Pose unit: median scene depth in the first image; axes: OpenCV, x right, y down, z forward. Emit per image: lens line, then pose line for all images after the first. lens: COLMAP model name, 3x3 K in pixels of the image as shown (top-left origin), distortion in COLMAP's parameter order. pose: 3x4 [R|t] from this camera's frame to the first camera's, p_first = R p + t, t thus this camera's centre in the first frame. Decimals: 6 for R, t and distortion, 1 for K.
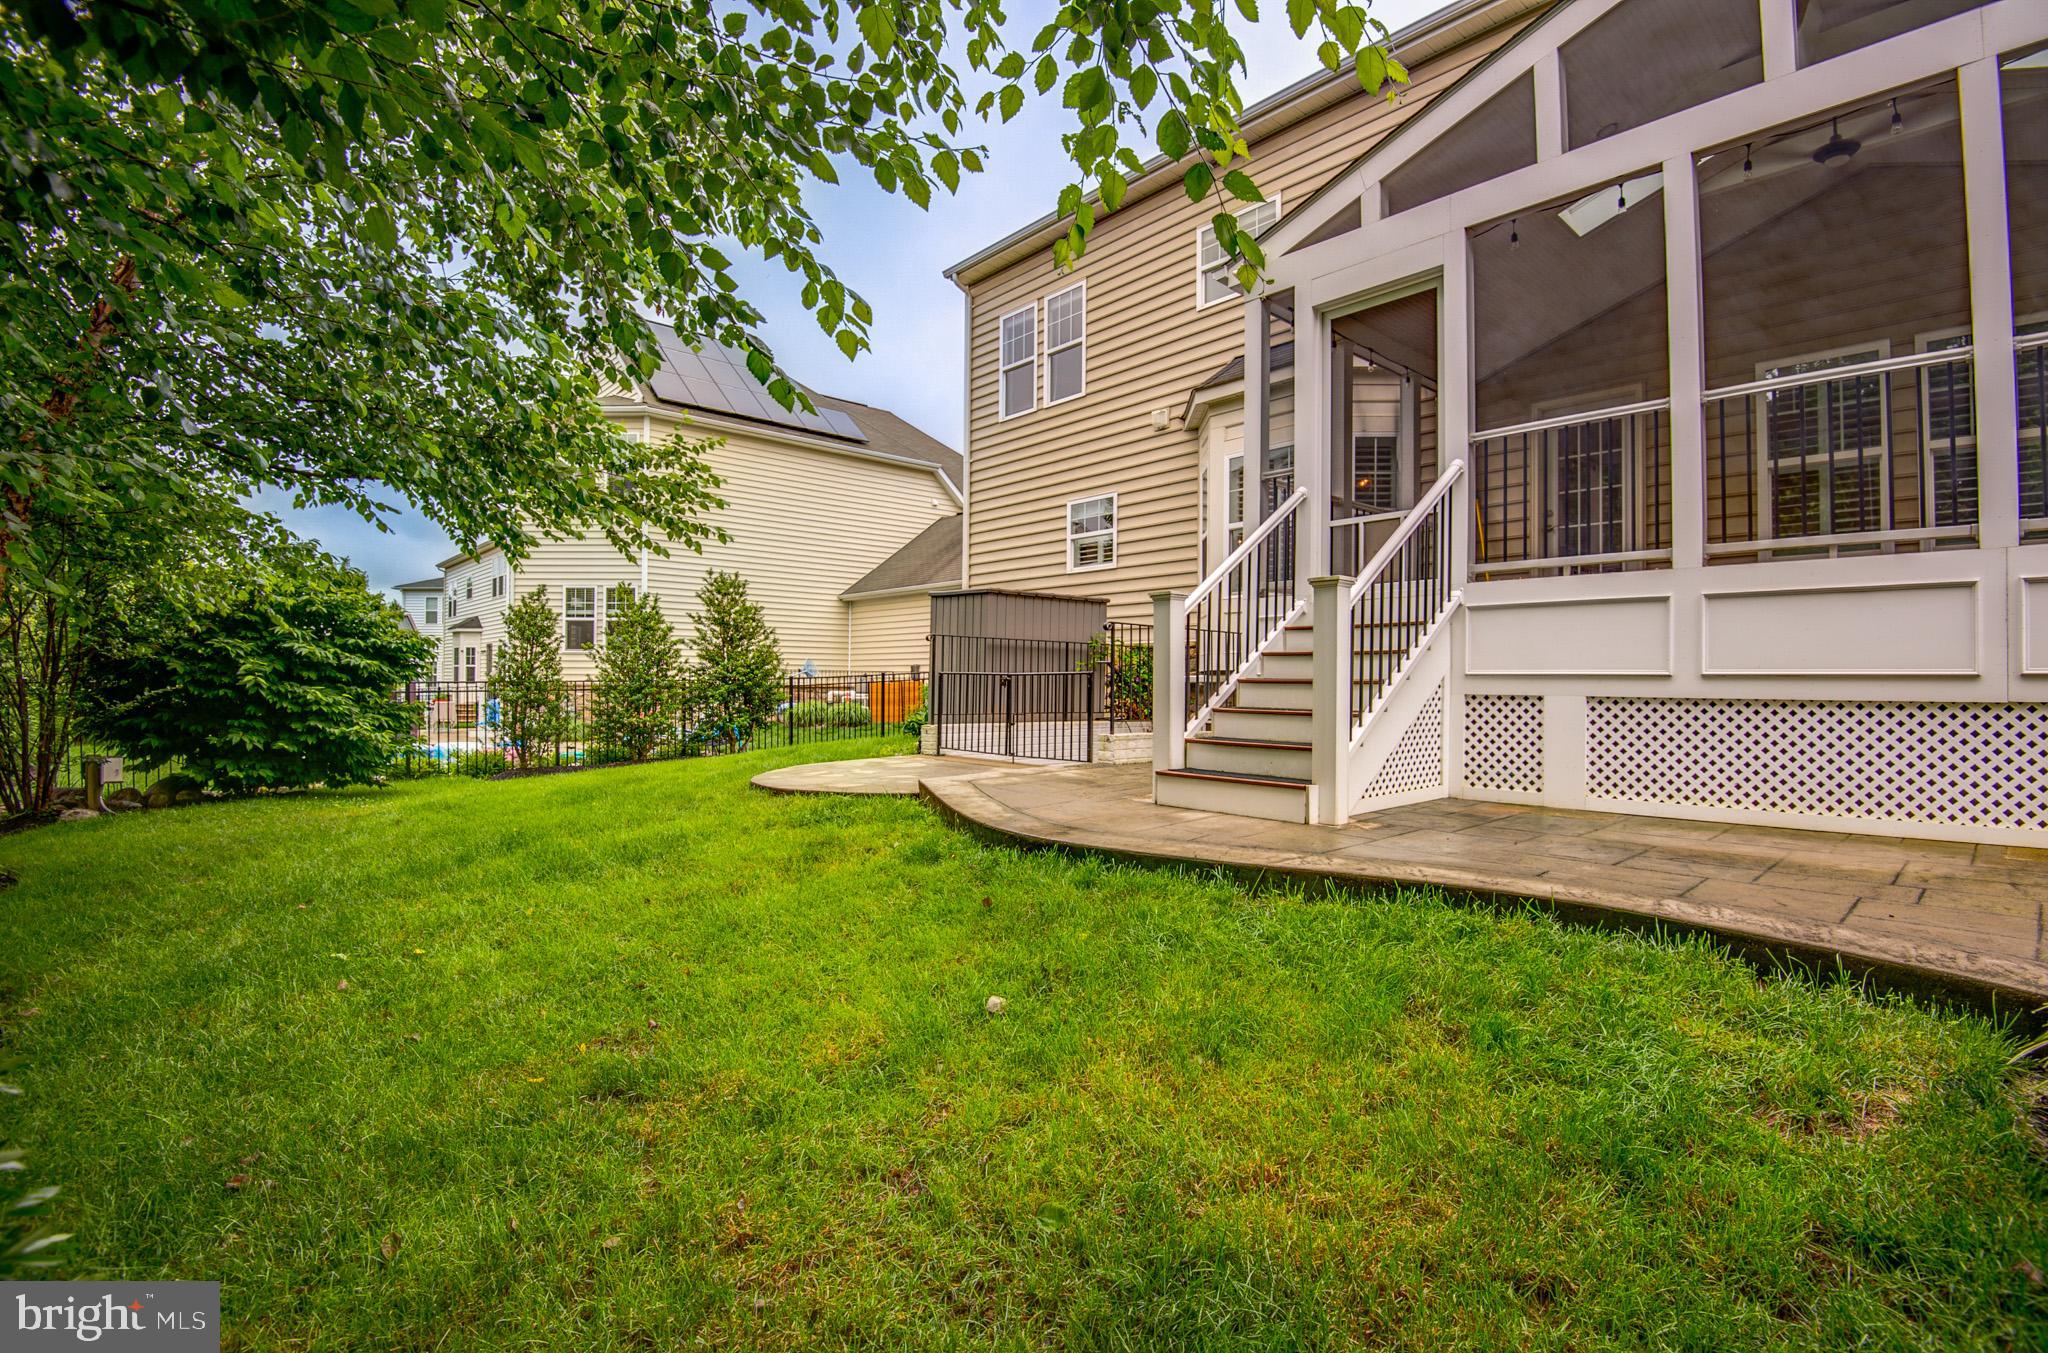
lens RADIAL K [[984.7, 0, 1029.1], [0, 984.7, 712.3], [0, 0, 1]] dist [-0.001870, -0.023691]
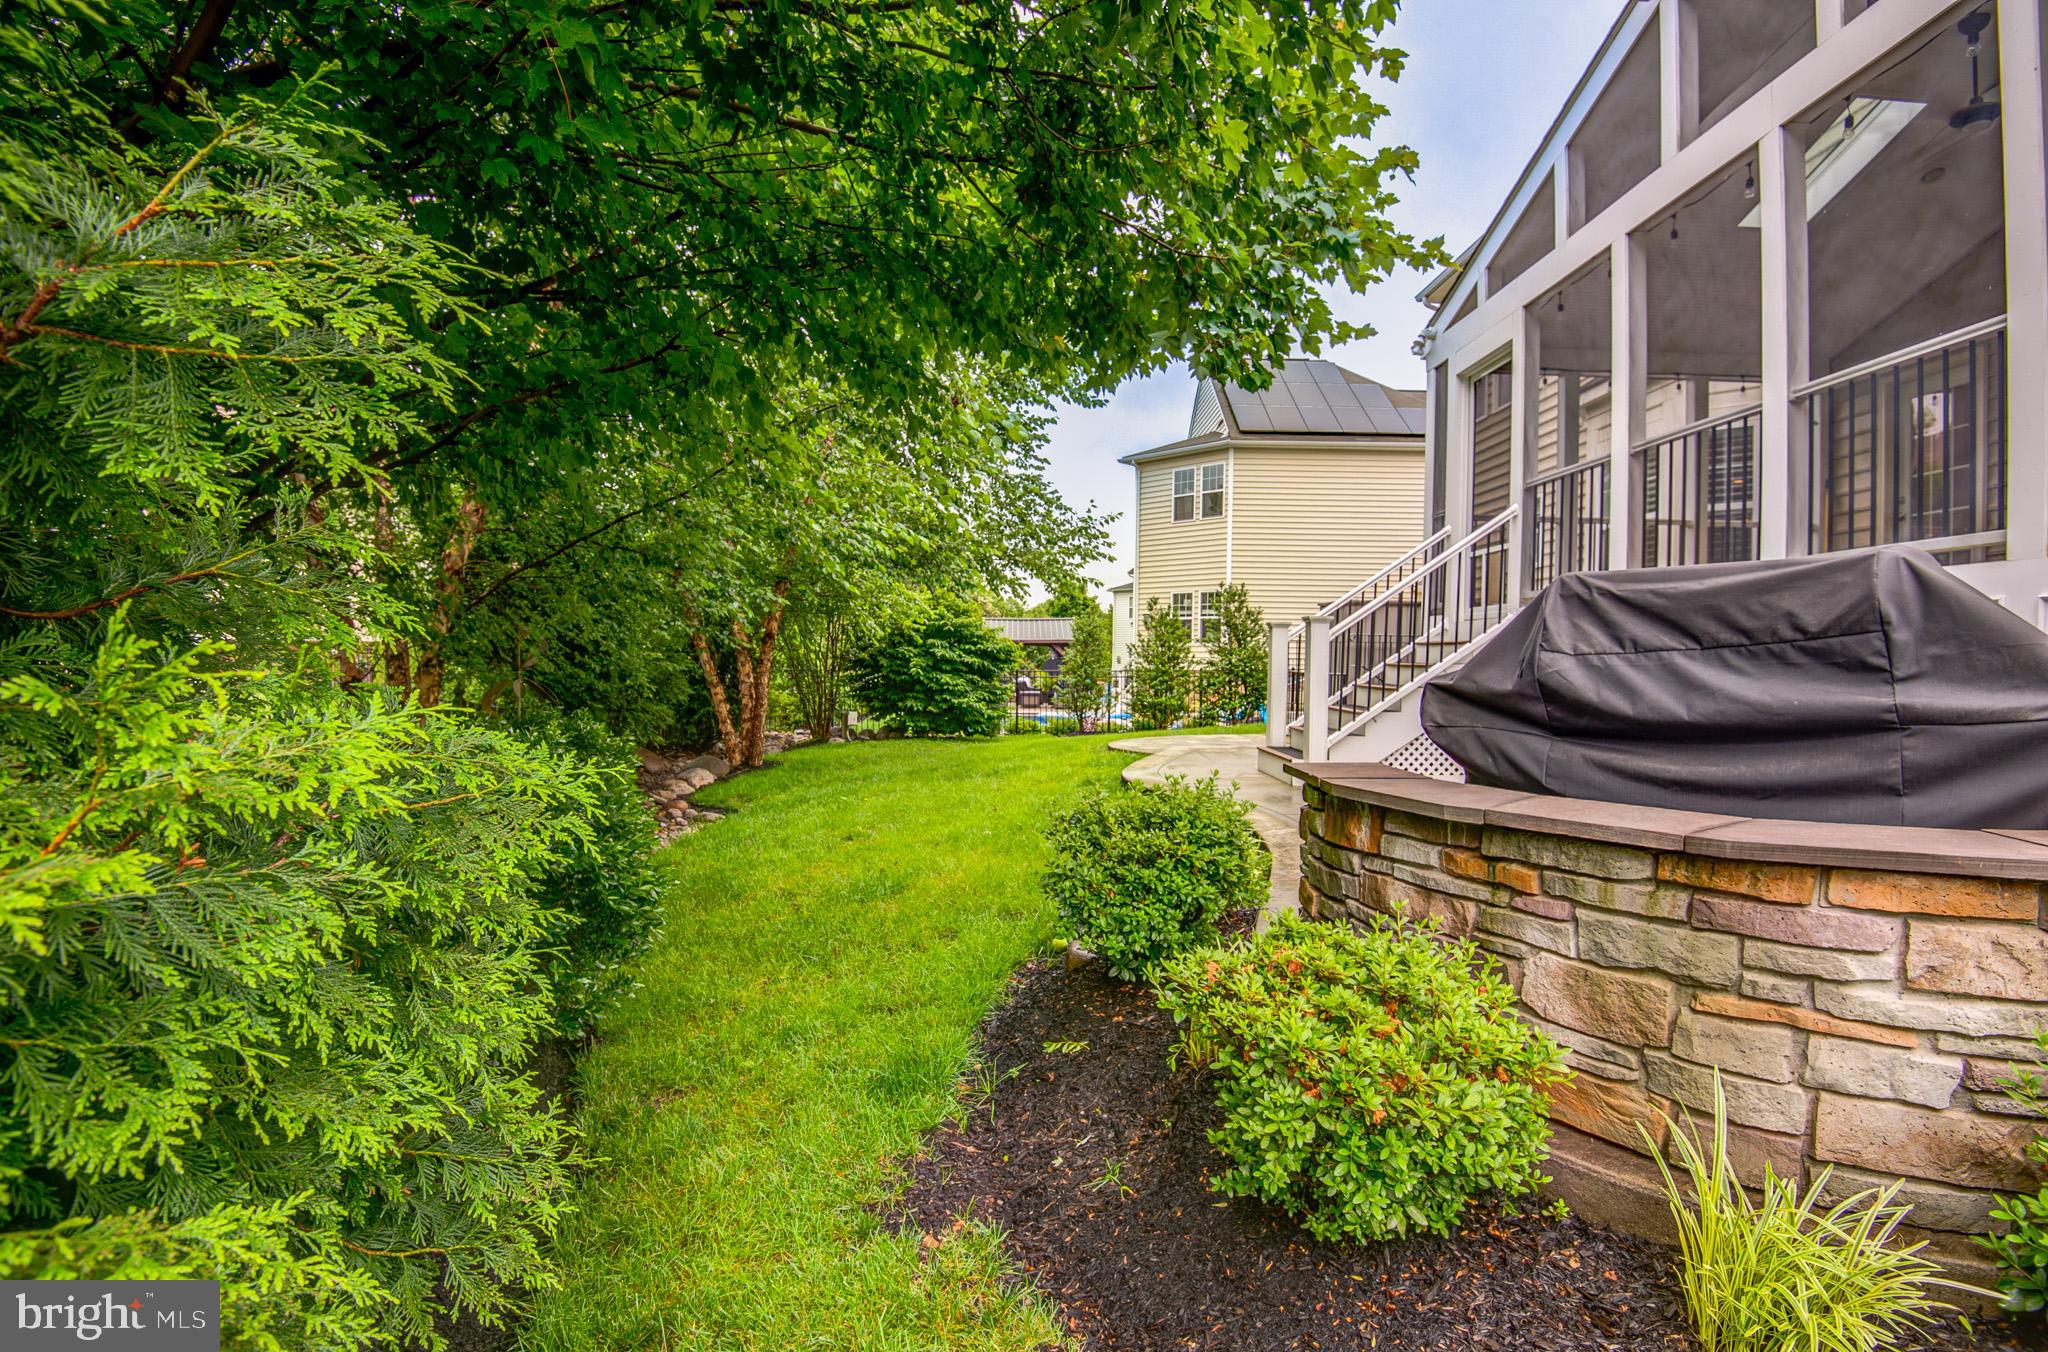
lens RADIAL K [[984.7, 0, 1029.1], [0, 984.7, 711.8], [0, 0, 1]] dist [-0.001870, -0.023691]
pose [[0.746775, 0.037559, -0.664016, 0.514100], [-0.022139, 0.999255, 0.031623, -0.019127], [0.664709, -0.008915, 0.747050, -0.181169]]
